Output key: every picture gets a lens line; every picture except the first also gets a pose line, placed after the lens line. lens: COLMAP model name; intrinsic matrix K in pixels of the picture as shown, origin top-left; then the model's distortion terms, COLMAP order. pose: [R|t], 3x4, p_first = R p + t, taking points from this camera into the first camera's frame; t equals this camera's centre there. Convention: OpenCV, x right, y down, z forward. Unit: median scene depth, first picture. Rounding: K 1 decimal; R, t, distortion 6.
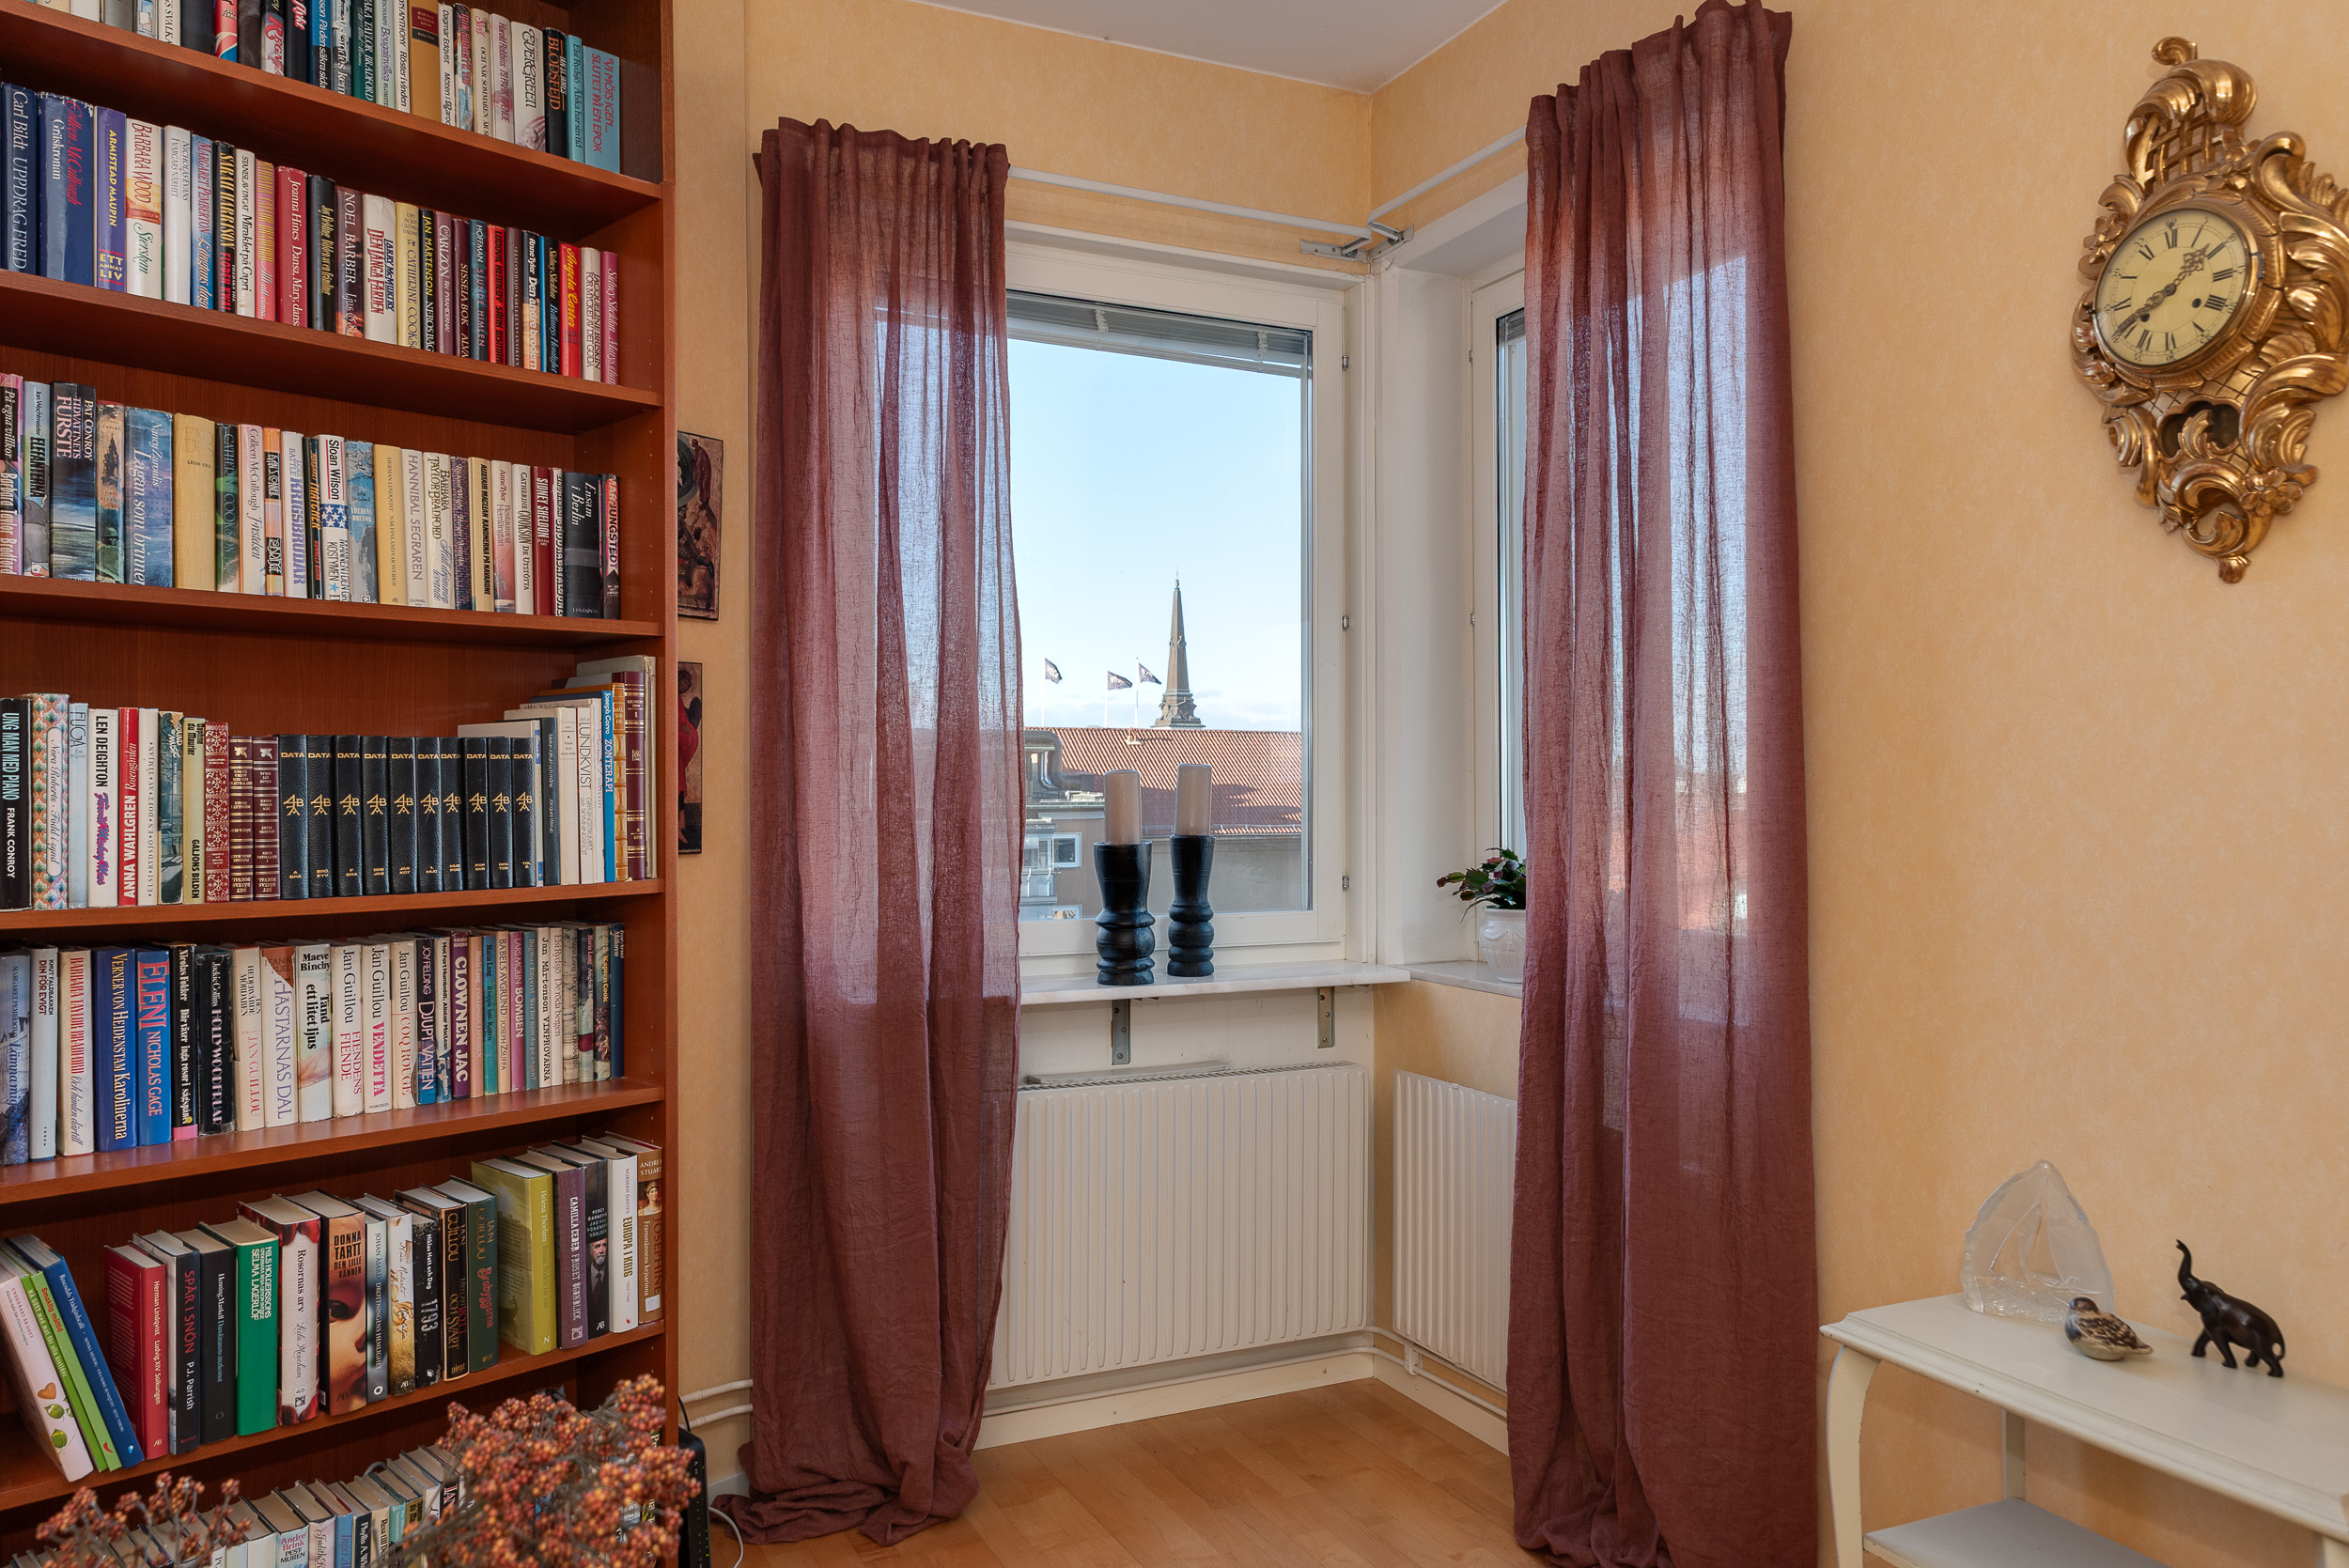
lens RADIAL K [[1716.9, 0, 1176.1], [0, 1716.9, 775.3], [0, 0, 1]] dist [0.014055, 0.002566]
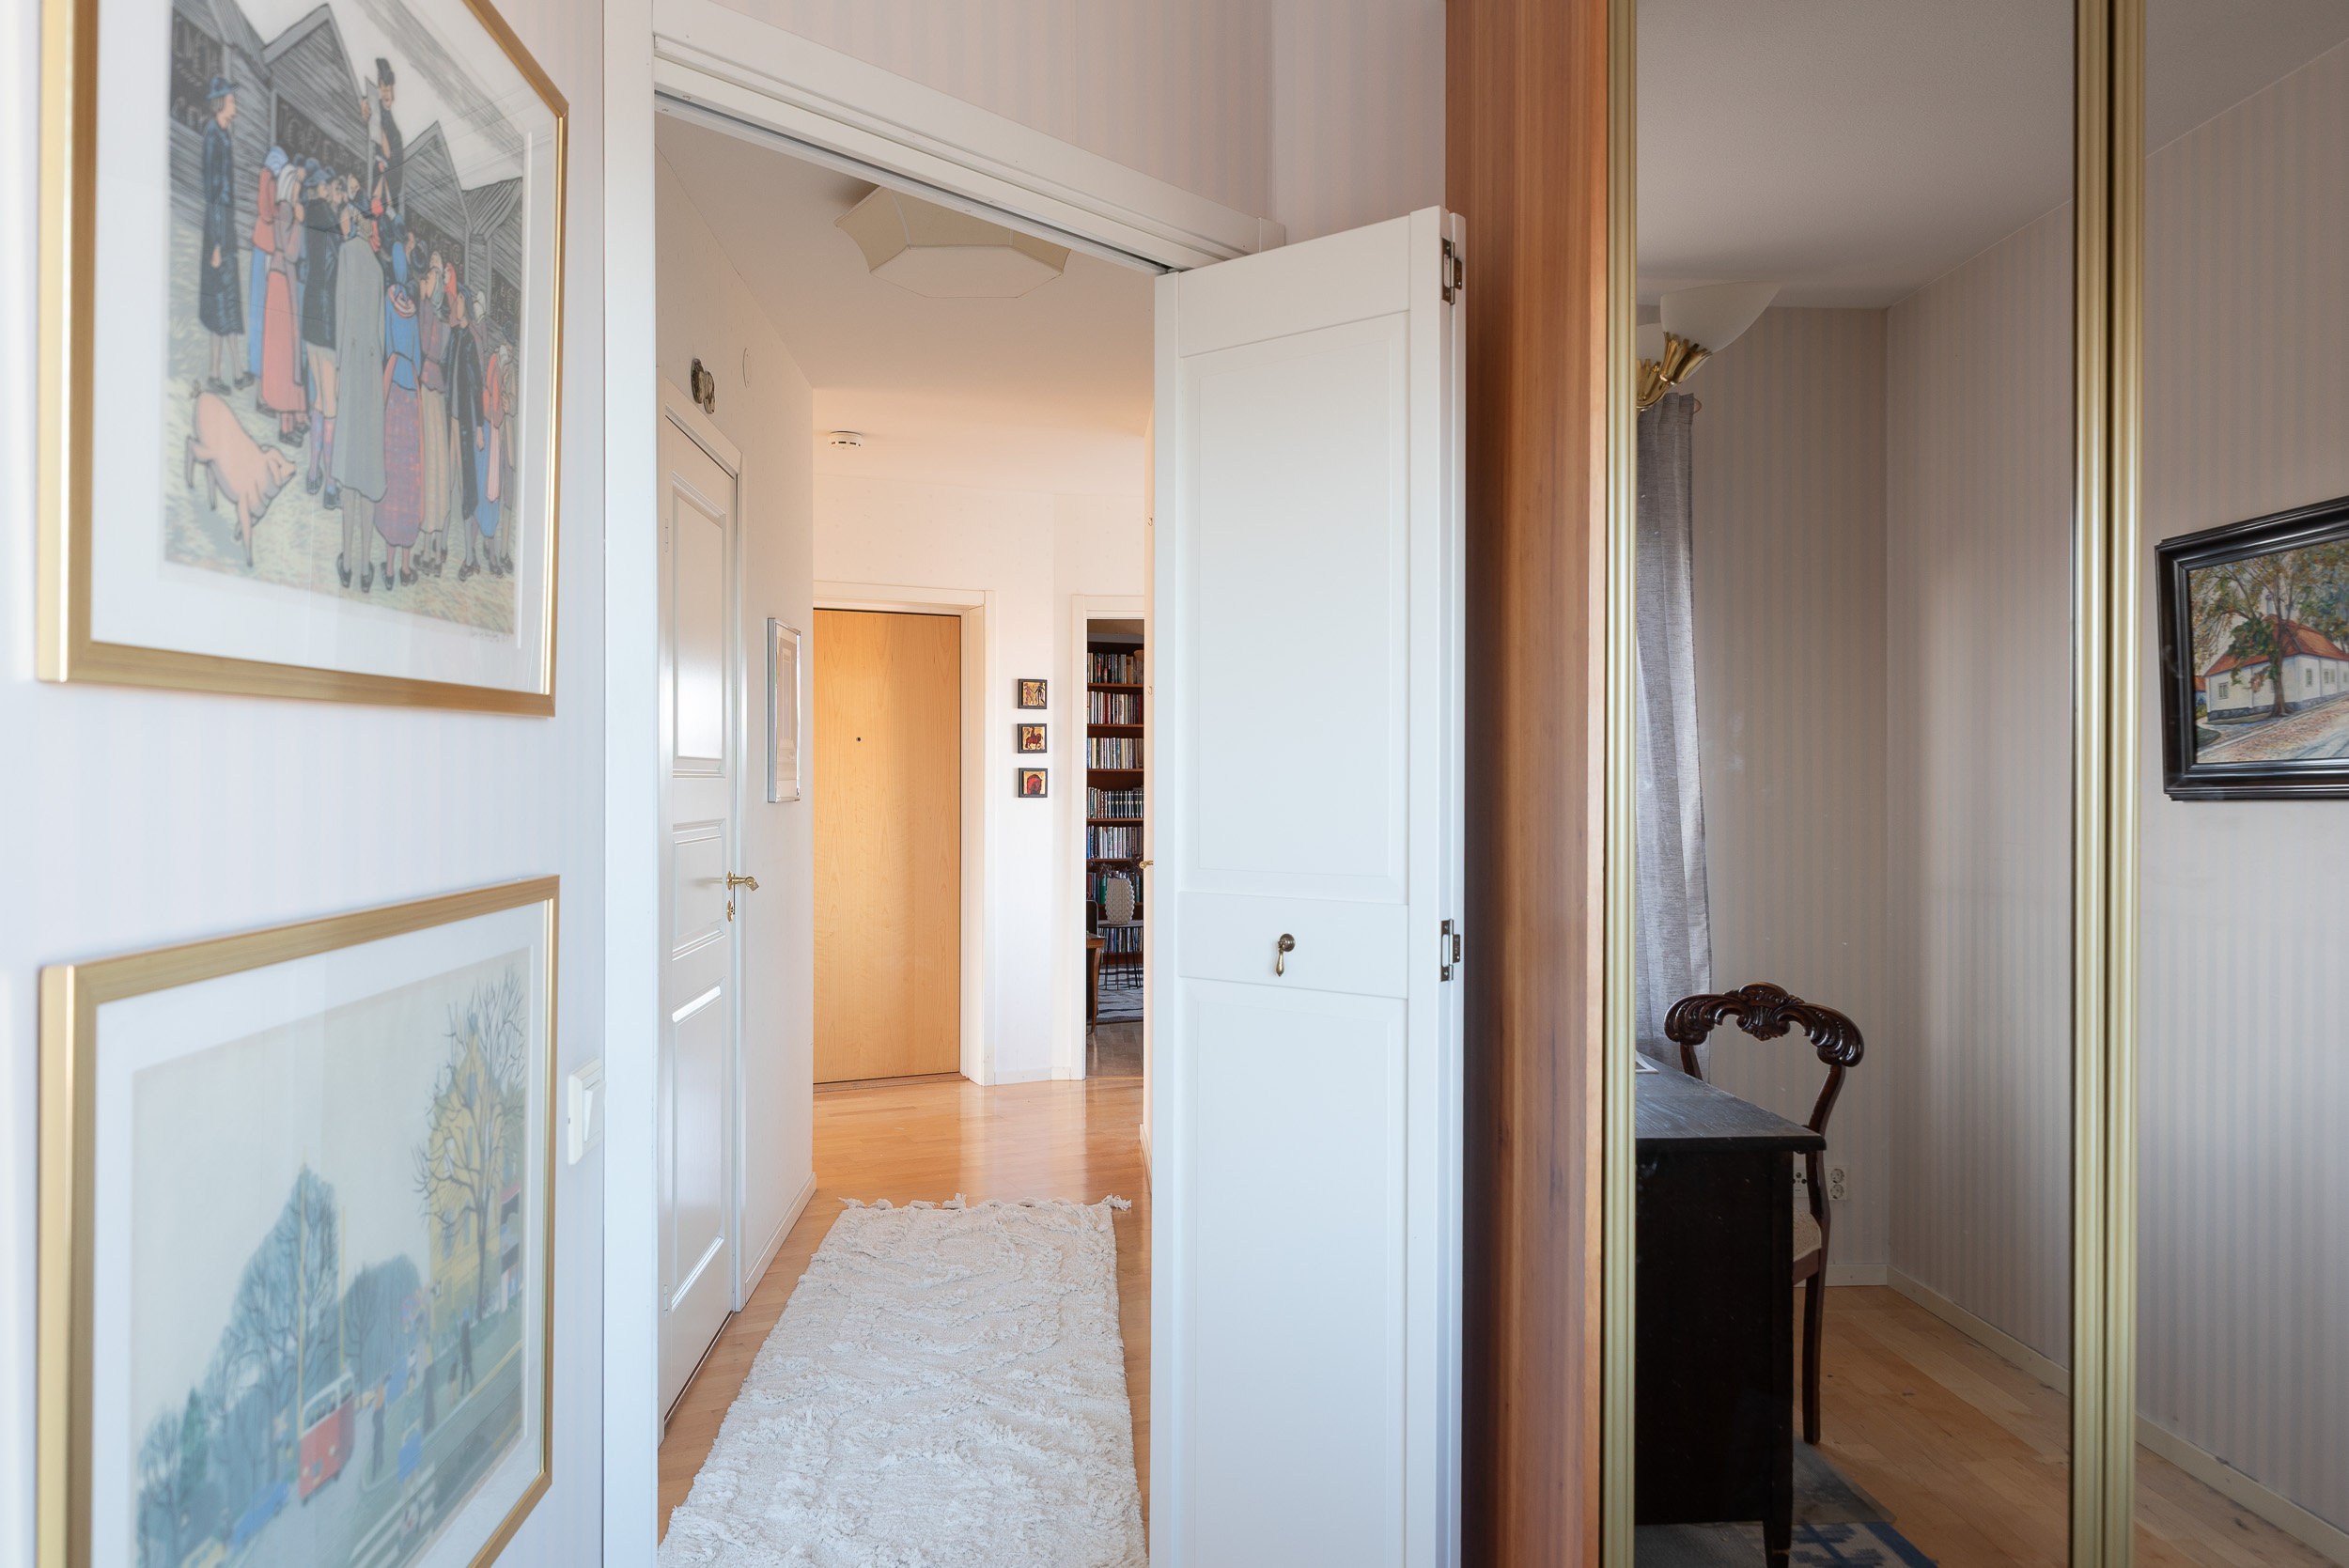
lens RADIAL K [[1585.6, 0, 1189.1], [0, 1585.6, 782.6], [0, 0, 1]] dist [0.009709, 0.001823]
pose [[0.929908, -0.003156, -0.367780, 1.623650], [-0.000979, 0.999938, -0.011057, 0.006325], [0.367792, 0.010642, 0.929847, -3.675214]]
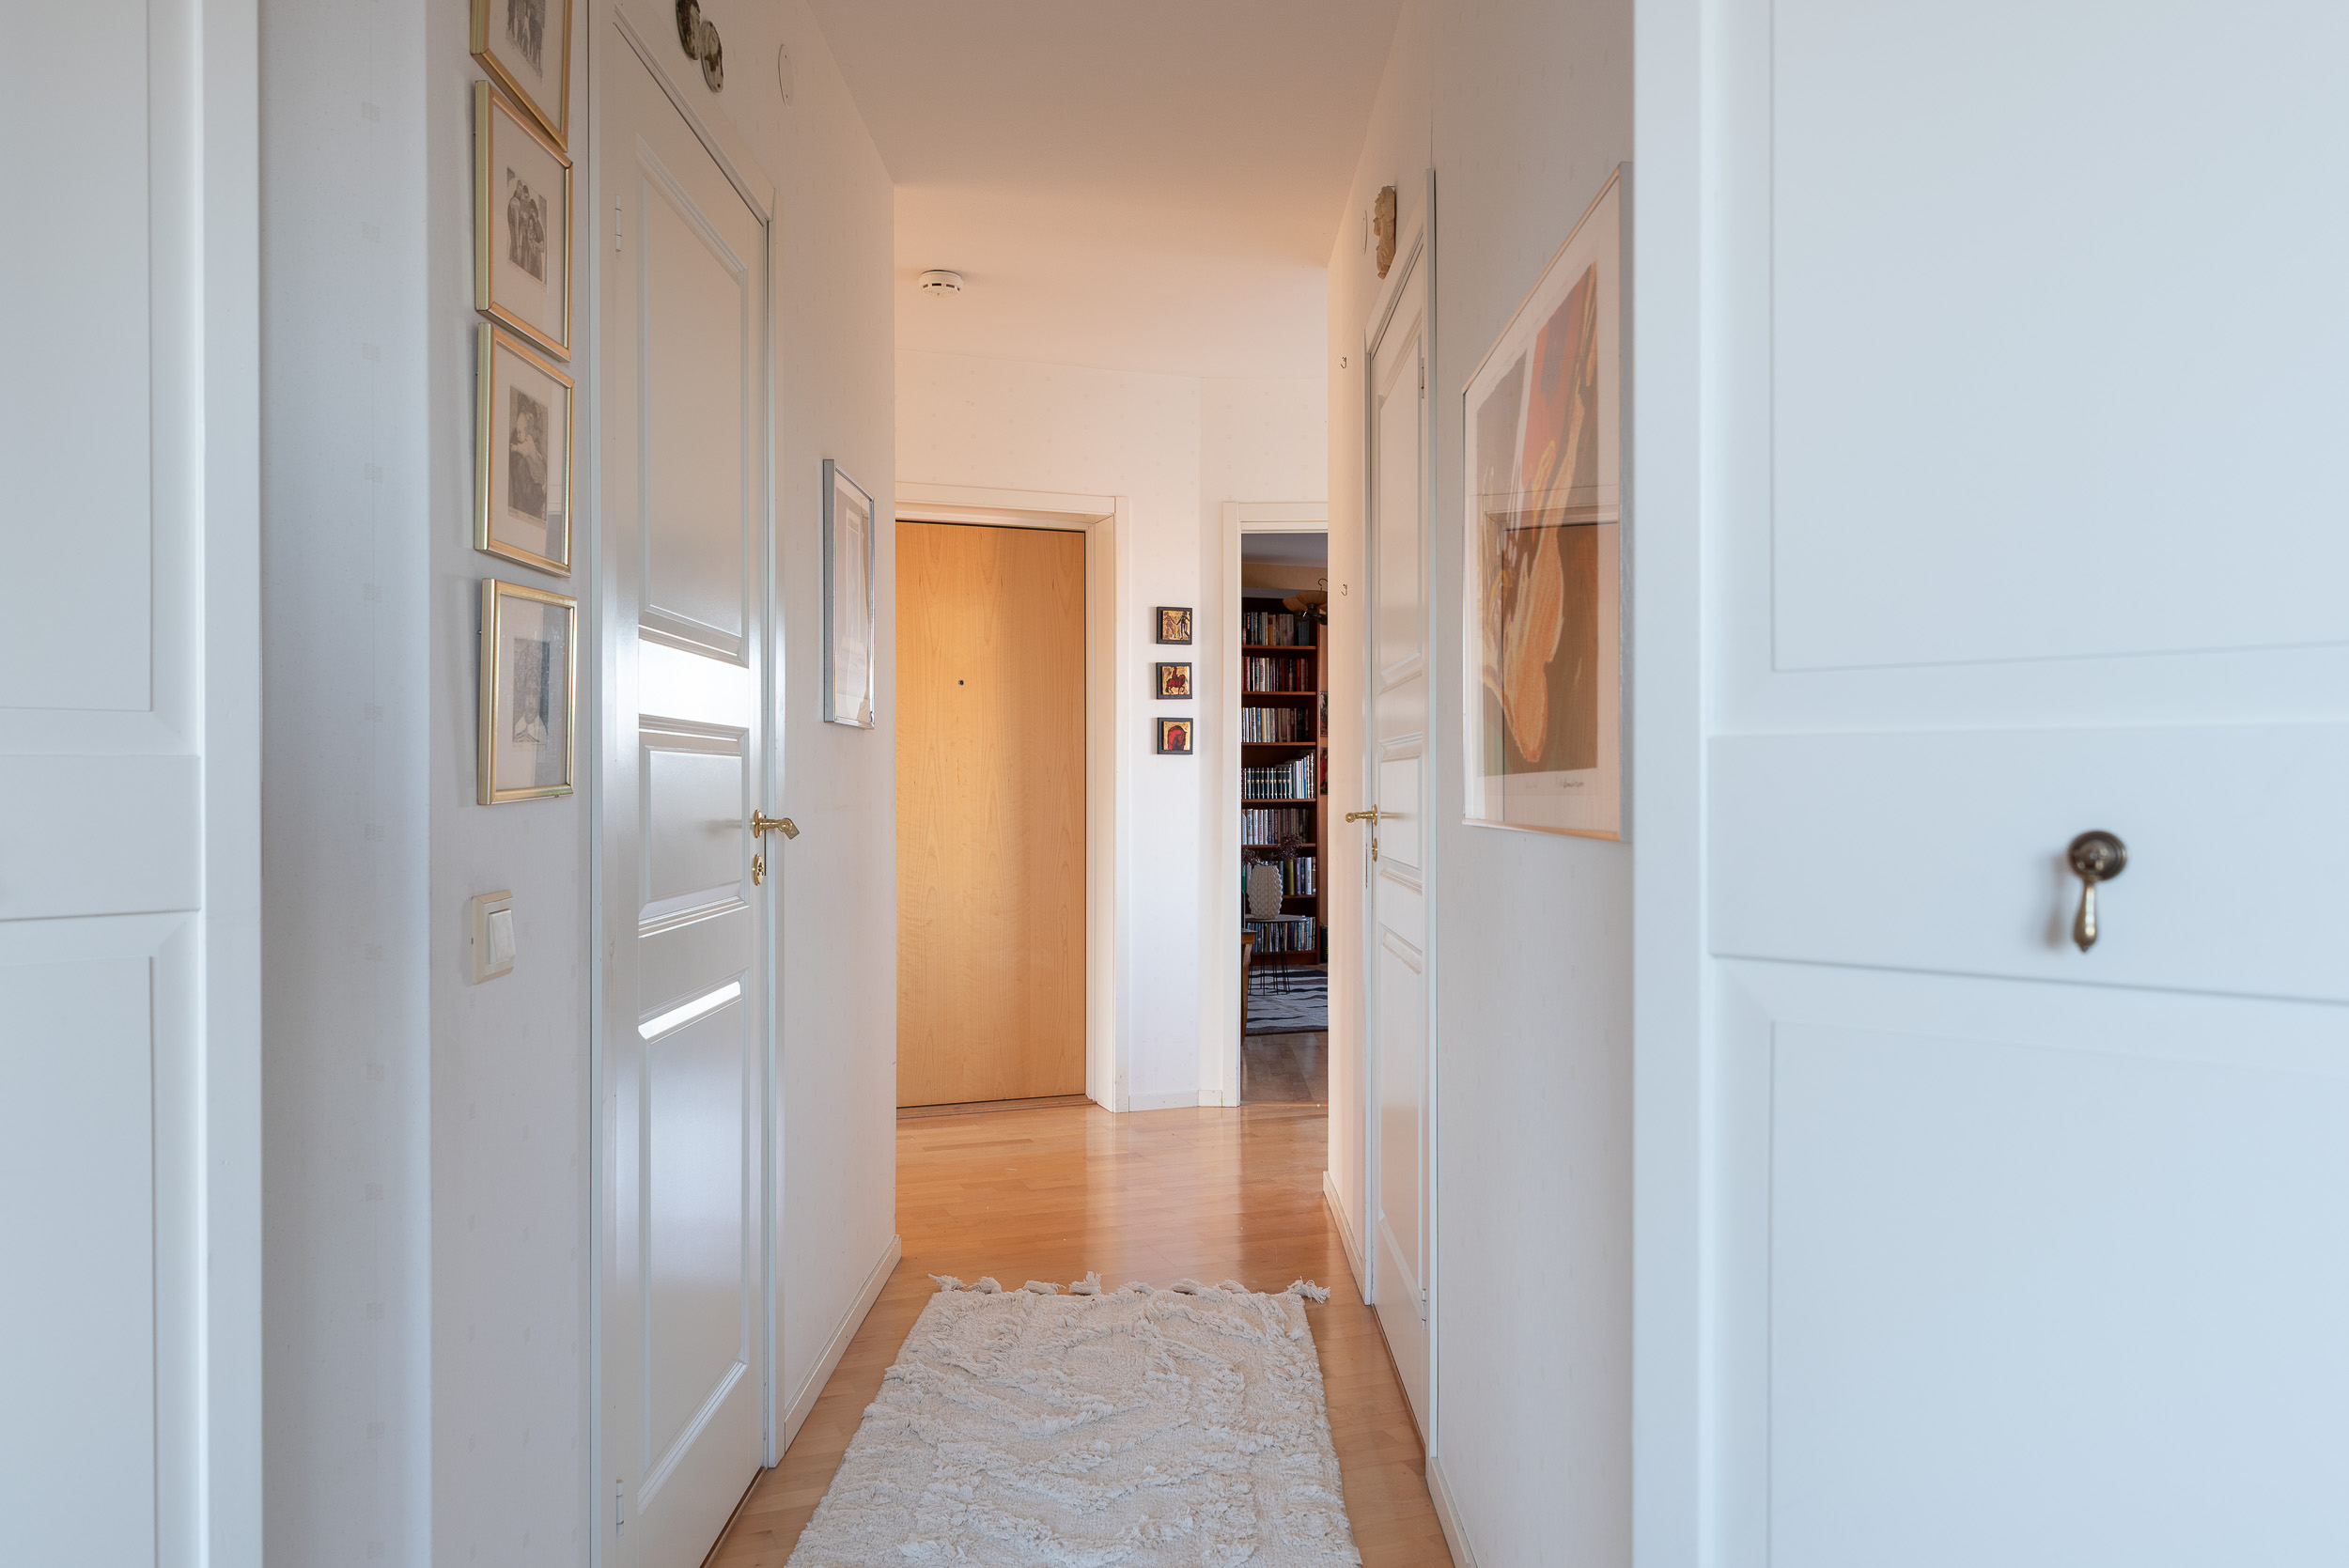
lens RADIAL K [[1585.6, 0, 1164.4], [0, 1585.6, 783.3], [0, 0, 1]] dist [0.009709, 0.001823]
pose [[0.895014, -0.006521, -0.445991, 1.292380], [-0.000030, 0.999892, -0.014682, 0.083851], [0.446039, 0.013154, 0.894917, -3.135661]]
